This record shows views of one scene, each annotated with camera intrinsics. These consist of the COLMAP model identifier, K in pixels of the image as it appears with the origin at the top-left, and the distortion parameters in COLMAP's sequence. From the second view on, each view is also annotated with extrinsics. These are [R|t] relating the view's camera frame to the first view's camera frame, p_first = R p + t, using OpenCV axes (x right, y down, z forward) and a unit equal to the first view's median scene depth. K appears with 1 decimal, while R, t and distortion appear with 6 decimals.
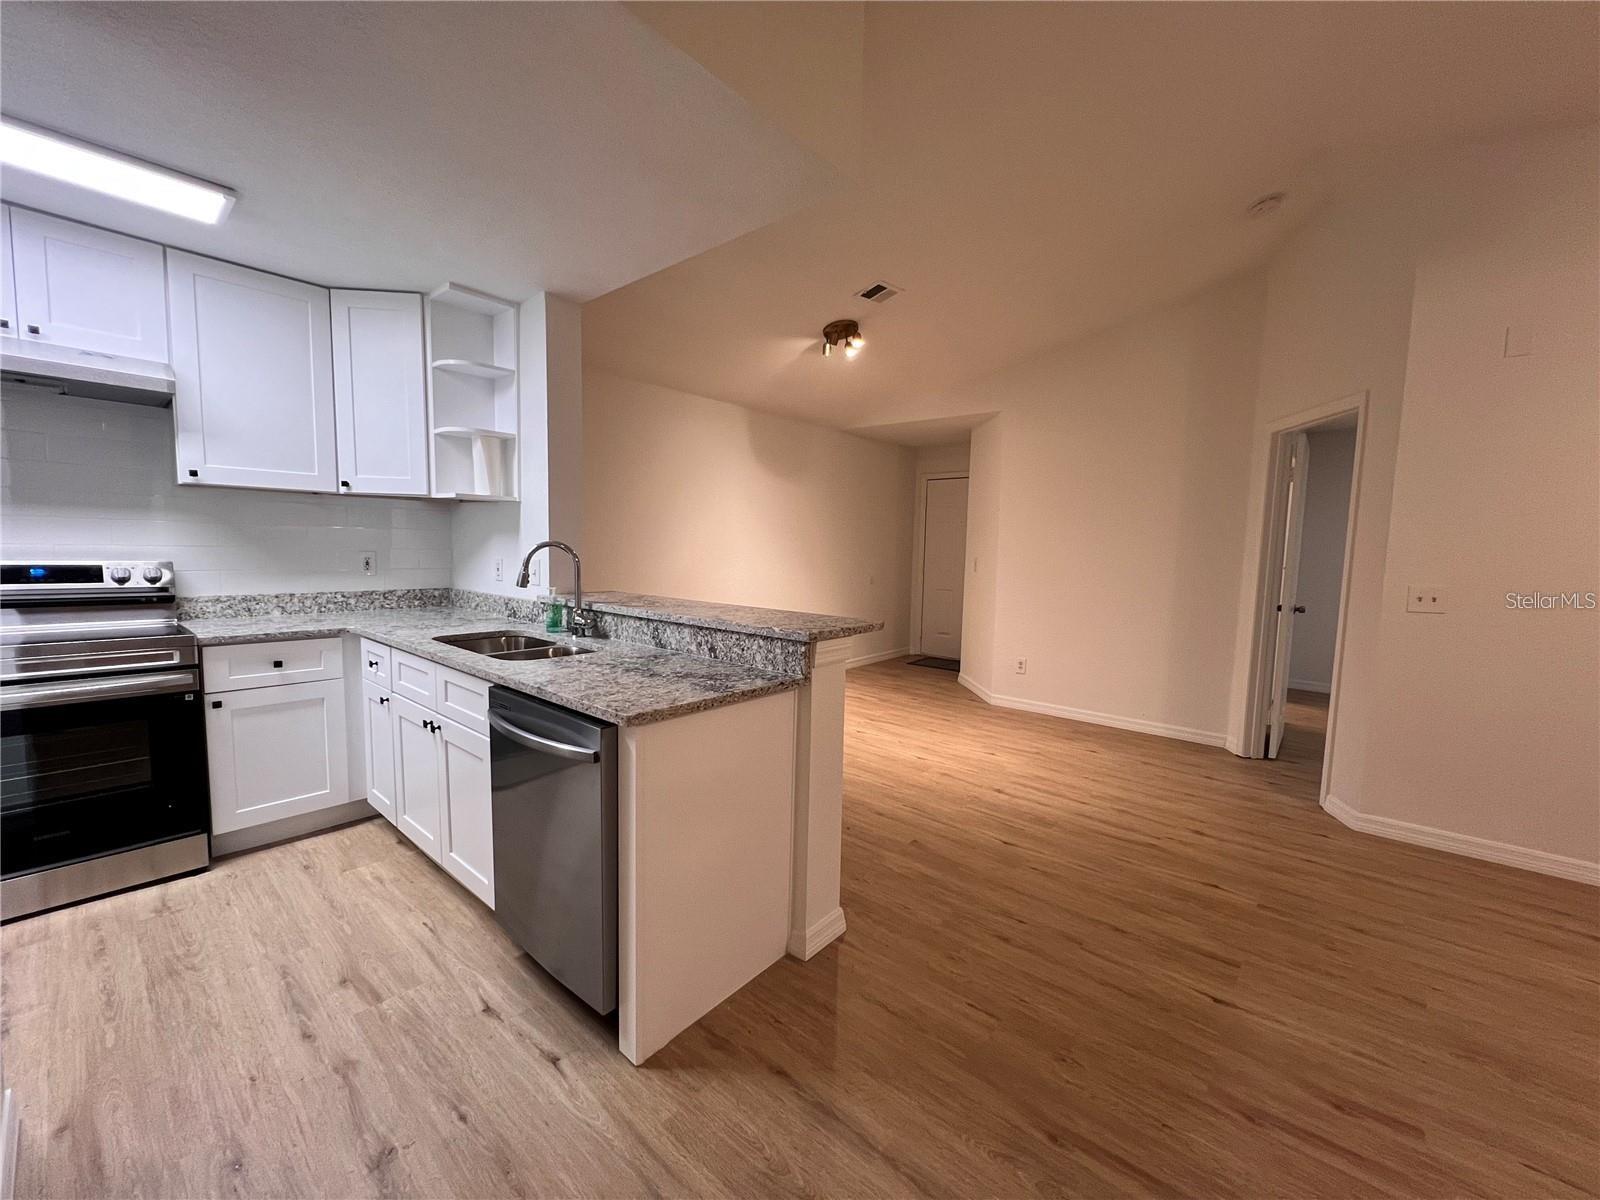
lens RADIAL K [[639.1, 0, 800.7], [0, 639.1, 604.2], [0, 0, 1]] dist [-0.001845, 0.000436]
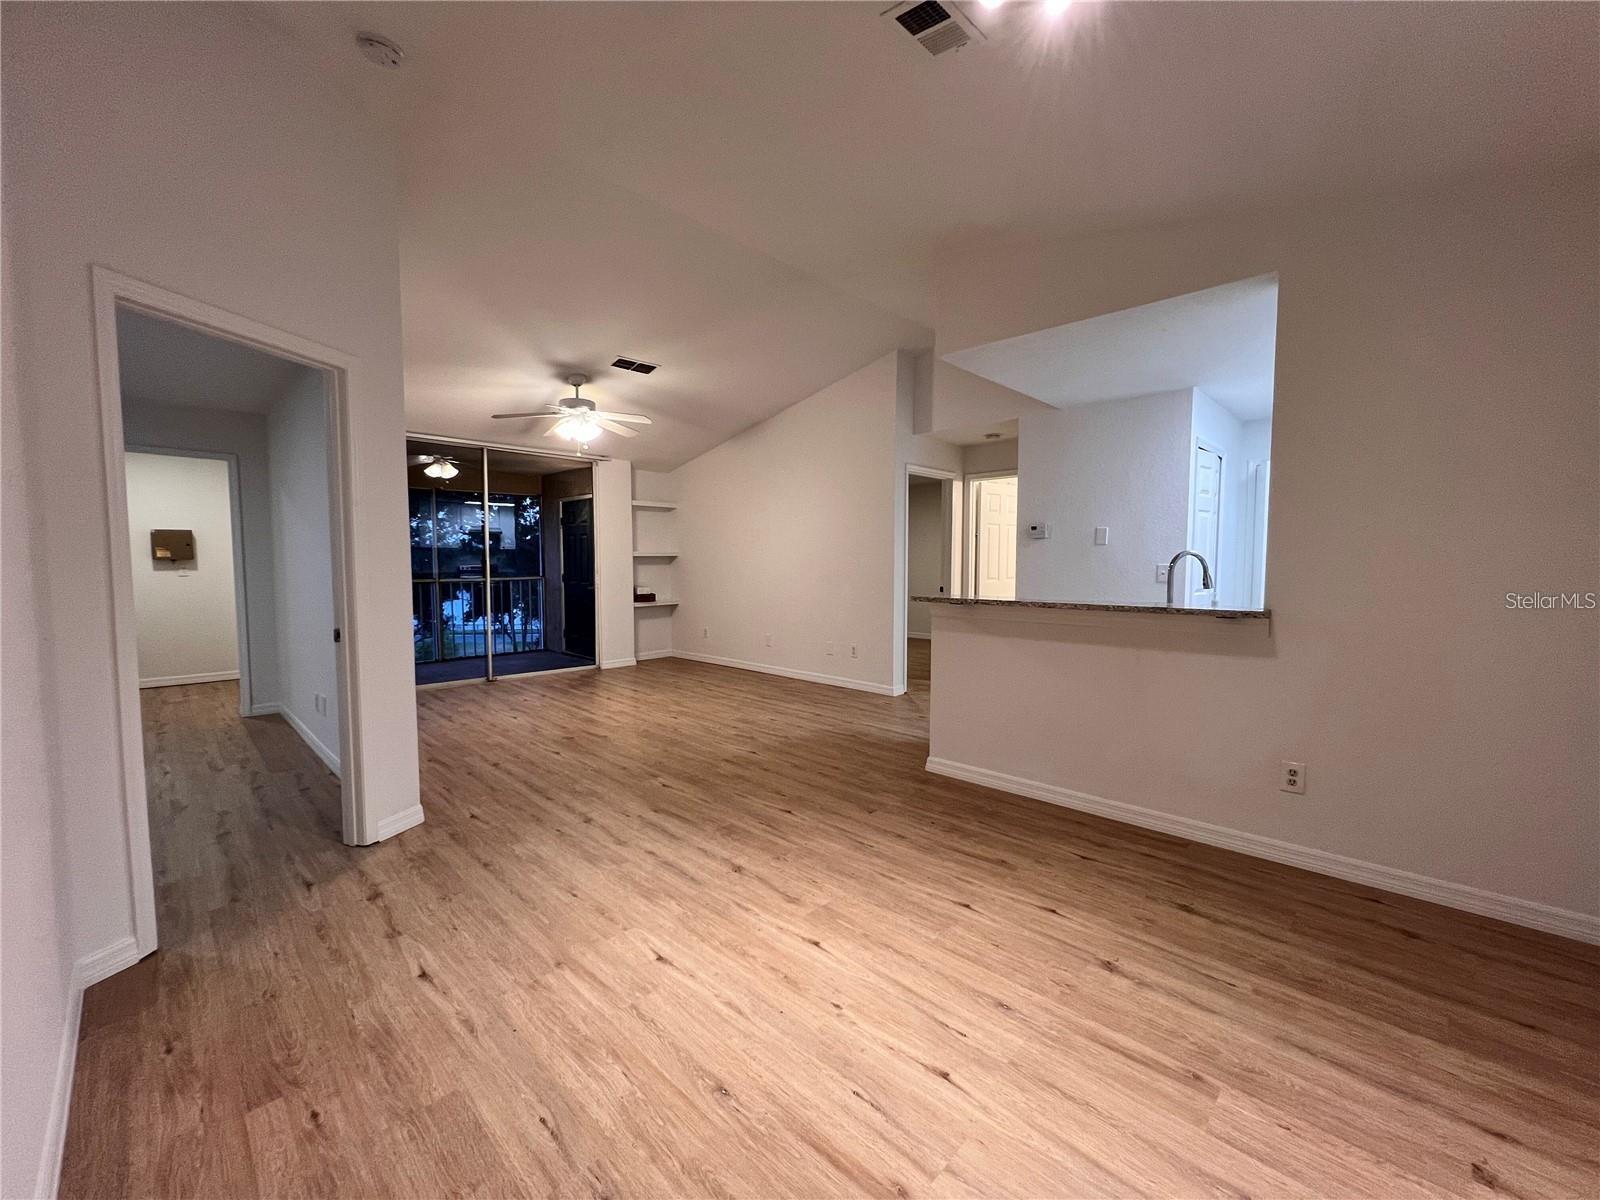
lens RADIAL K [[639.1, 0, 800.7], [0, 639.1, 604.2], [0, 0, 1]] dist [-0.001845, 0.000436]
pose [[-0.997784, -0.025377, 0.061501, 0.264669], [-0.015244, 0.987006, 0.159960, -0.180330], [-0.064761, 0.158668, -0.985206, 2.244878]]
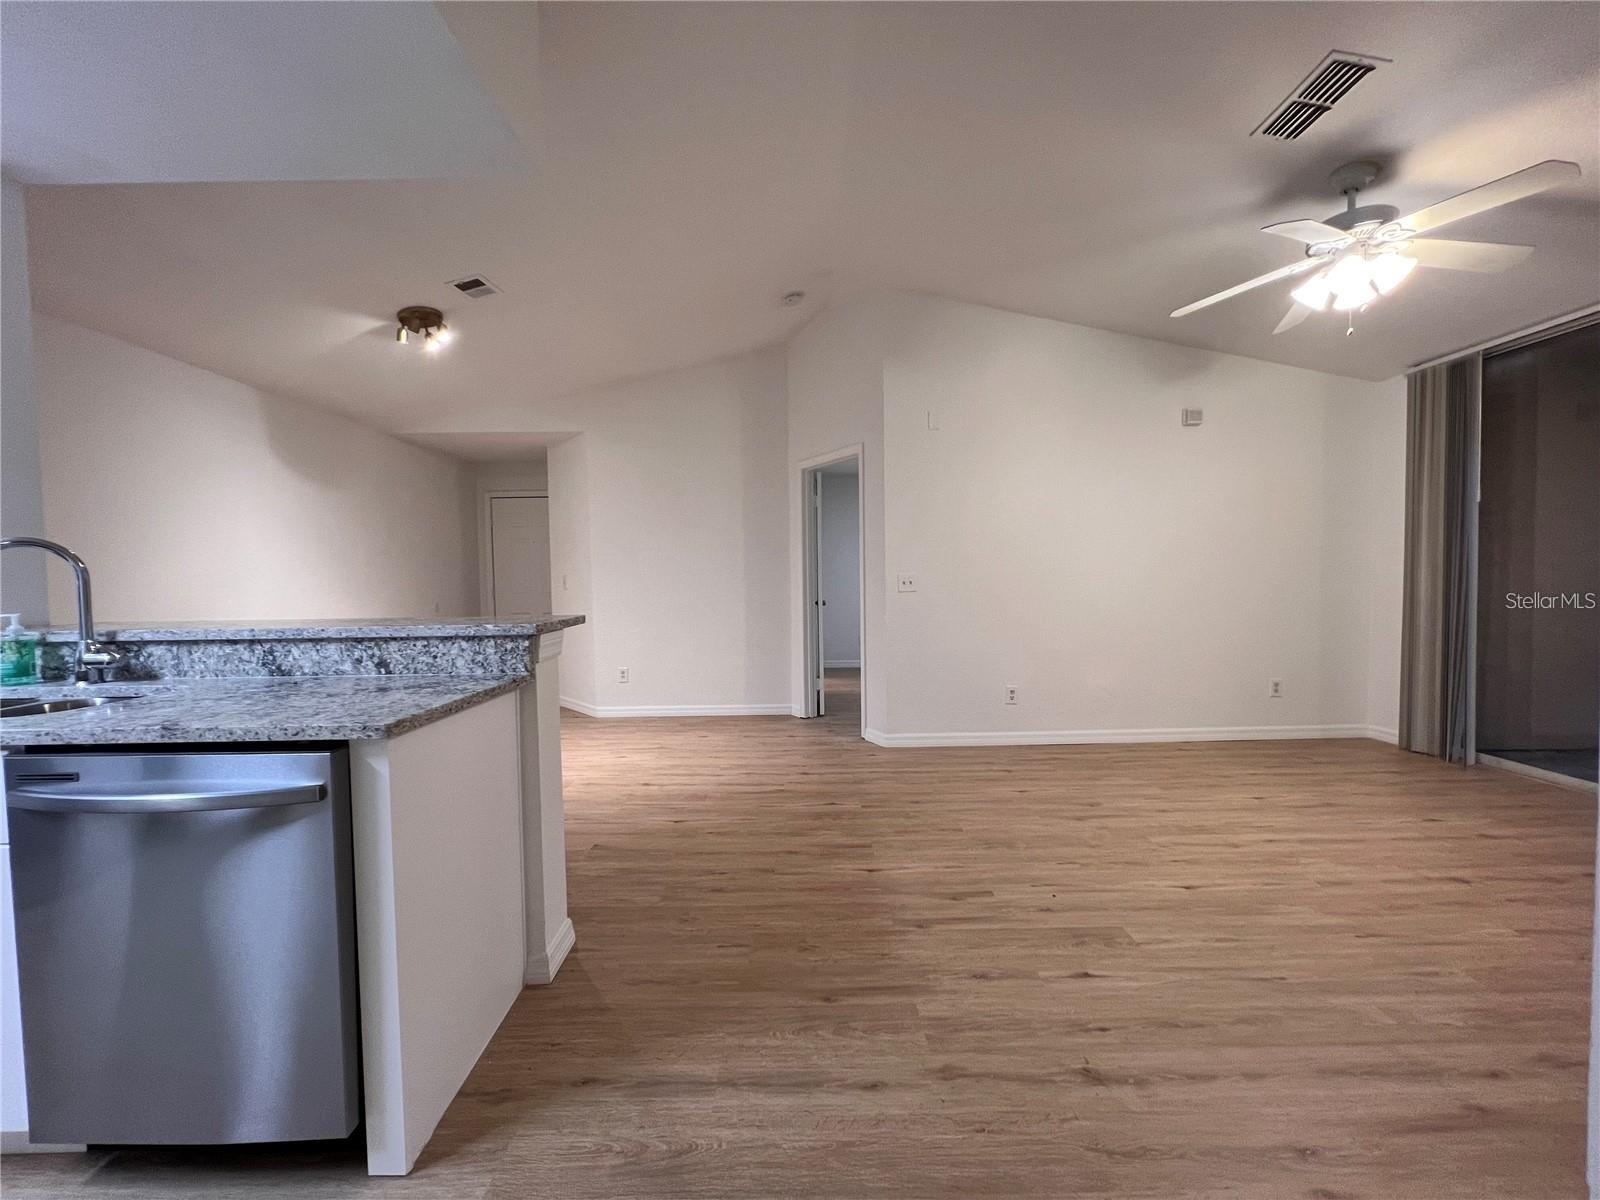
lens RADIAL K [[639.1, 0, 800.7], [0, 639.1, 604.2], [0, 0, 1]] dist [-0.001845, 0.000436]
pose [[0.755535, -0.059617, 0.652390, -0.223102], [0.092015, 0.995636, -0.015579, 0.048027], [-0.648615, 0.071800, 0.757723, 0.021432]]
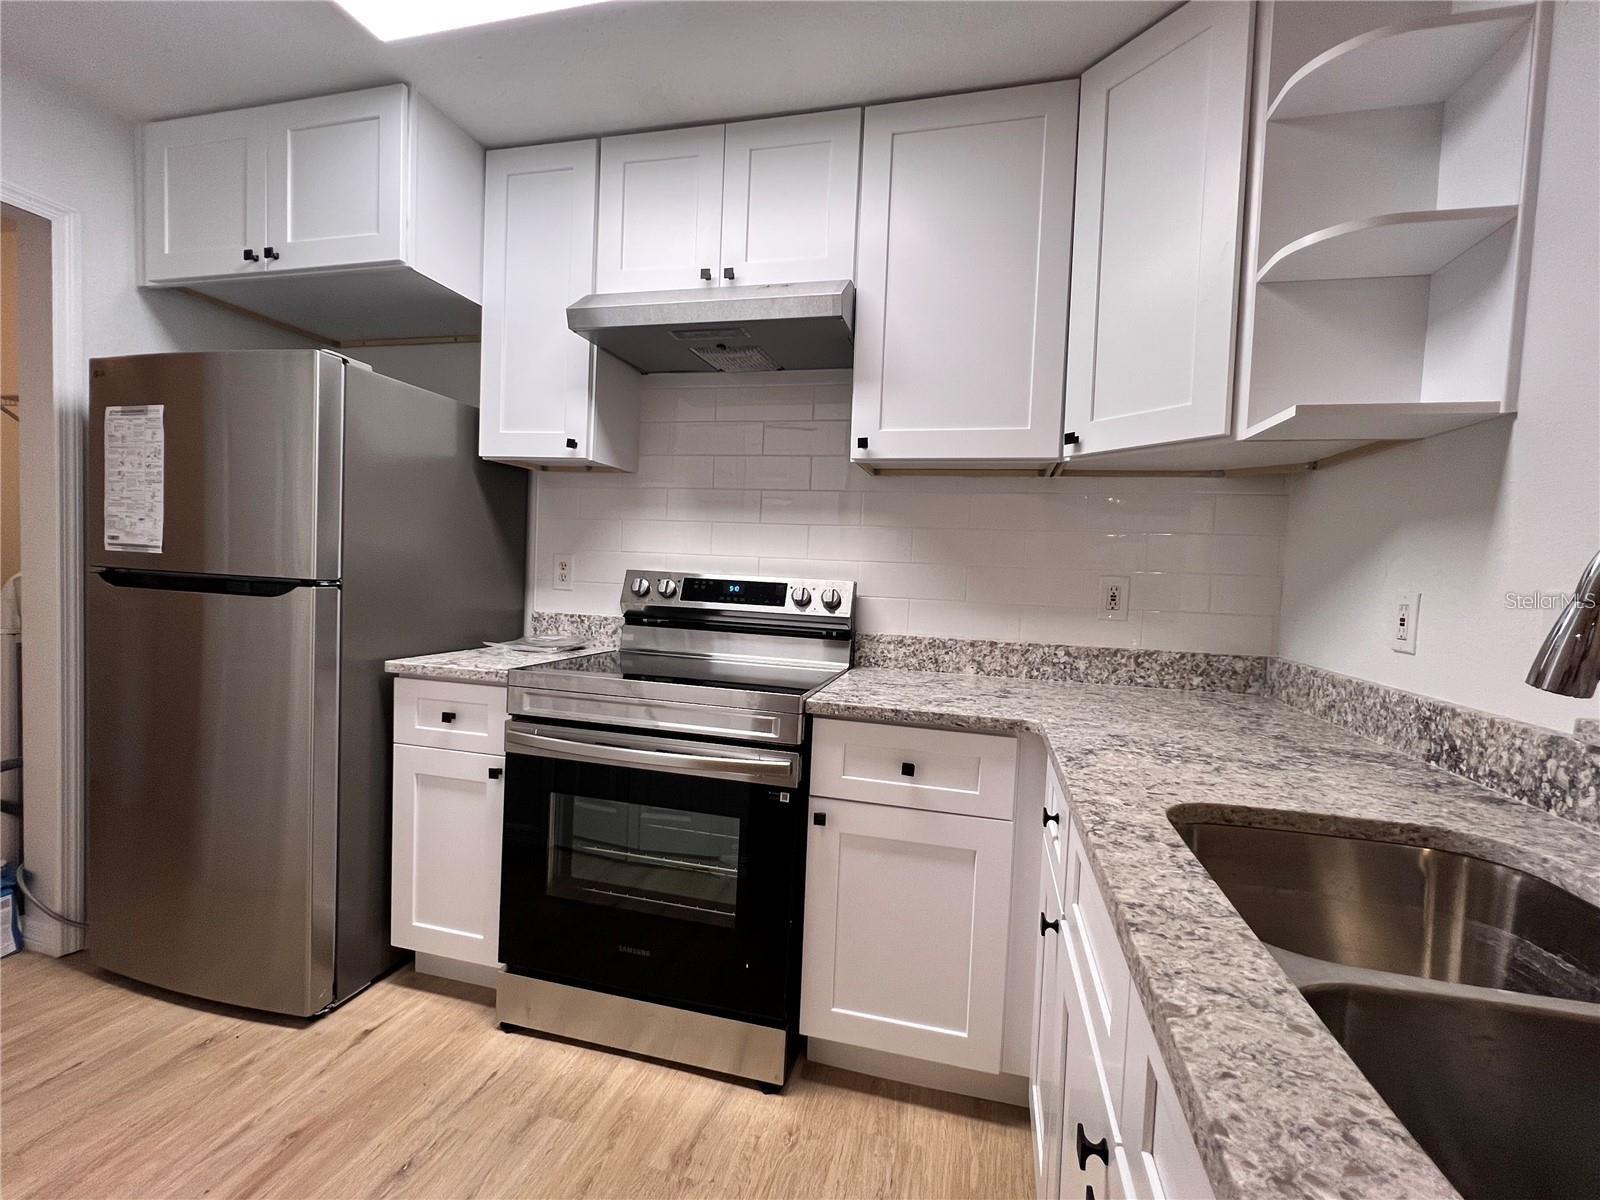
lens RADIAL K [[709.6, 0, 799.6], [0, 709.6, 606.7], [0, 0, 1]] dist [-0.003082, 0.000611]
pose [[0.441628, 0.036146, -0.896470, -0.328430], [-0.111978, 0.993596, -0.015101, -0.022418], [0.890183, 0.107054, 0.442848, 0.638236]]
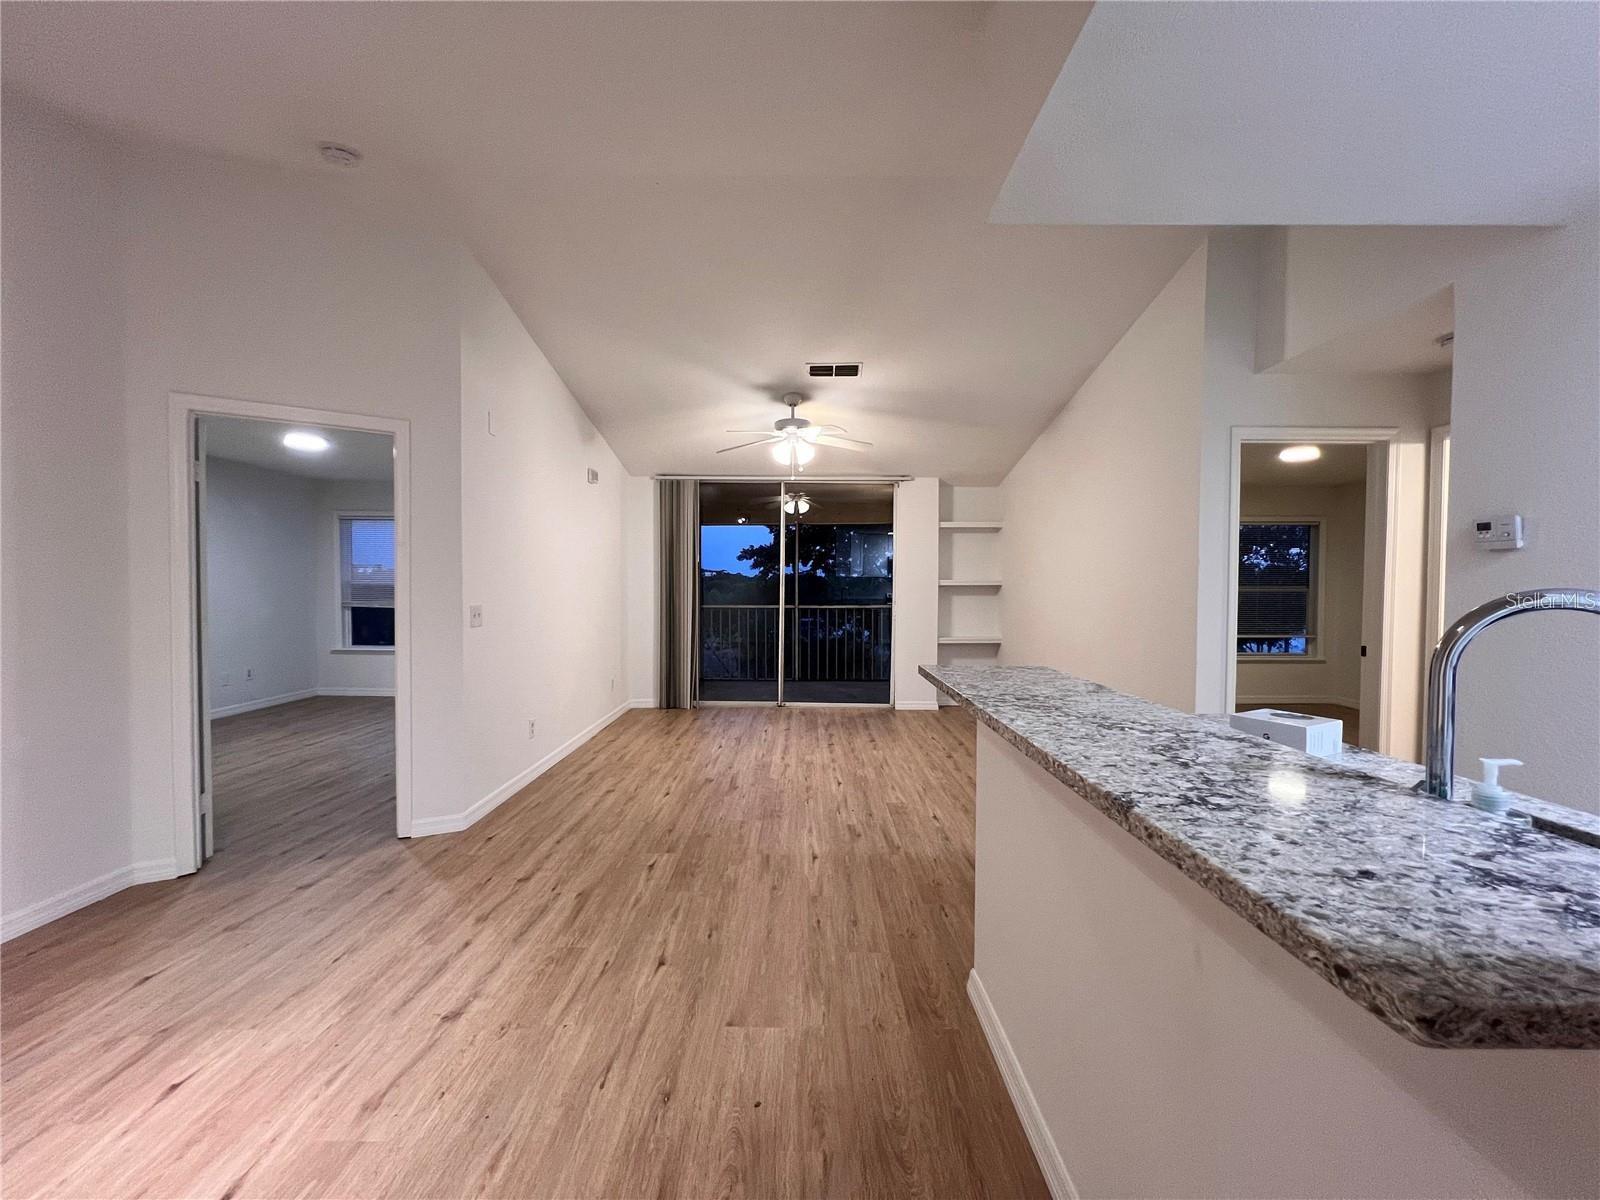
lens RADIAL K [[641.9, 0, 800.6], [0, 641.9, 602.8], [0, 0, 1]] dist [-0.000541, 0.000288]
pose [[-0.647865, -0.046431, 0.760339, -0.387685], [0.049768, 0.993428, 0.103072, -0.140465], [-0.760128, 0.104617, -0.641296, 1.452506]]
